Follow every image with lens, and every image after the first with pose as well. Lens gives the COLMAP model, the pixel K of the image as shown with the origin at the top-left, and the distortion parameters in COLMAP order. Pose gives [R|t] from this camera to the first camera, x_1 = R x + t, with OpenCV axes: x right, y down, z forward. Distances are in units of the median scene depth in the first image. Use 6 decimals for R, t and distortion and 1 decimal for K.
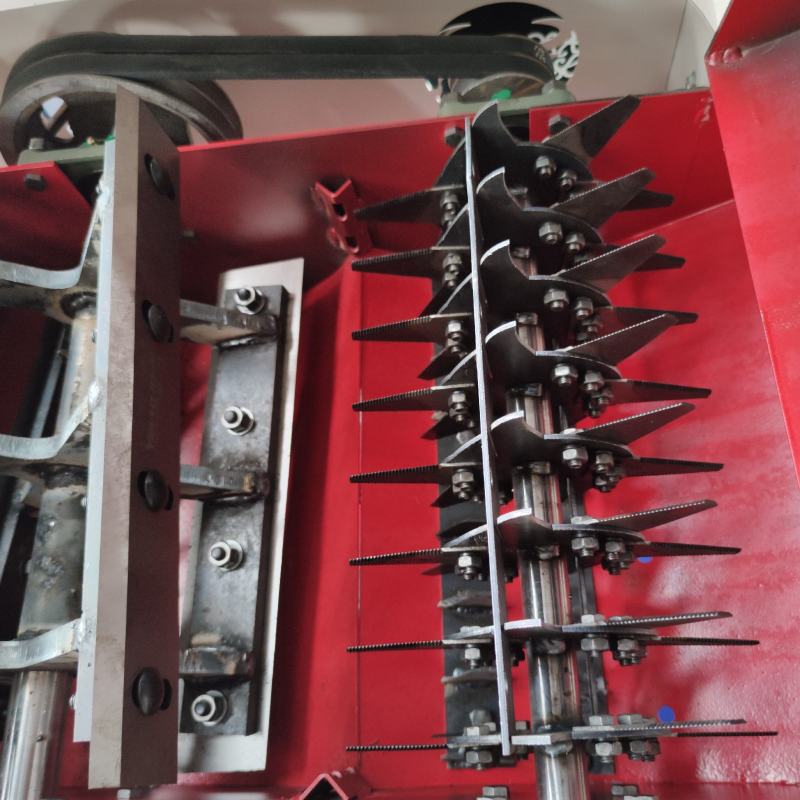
lens RADIAL K [[760.1, 0, 409.9], [0, 760.1, 398.8], [0, 0, 1]] dist [0.065427, -0.106132]
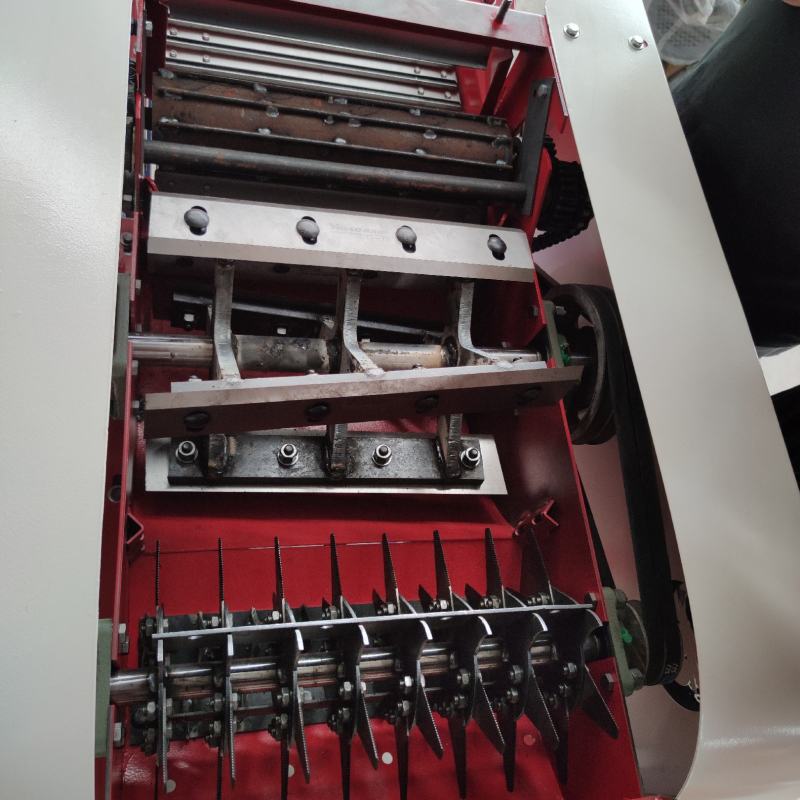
lens RADIAL K [[760.1, 0, 409.9], [0, 760.1, 398.8], [0, 0, 1]] dist [0.065427, -0.106132]
pose [[0.048101, 0.958529, -0.280906, 0.081682], [-0.993521, 0.074904, 0.085469, -0.169103], [0.102965, 0.274975, 0.955922, -0.420745]]
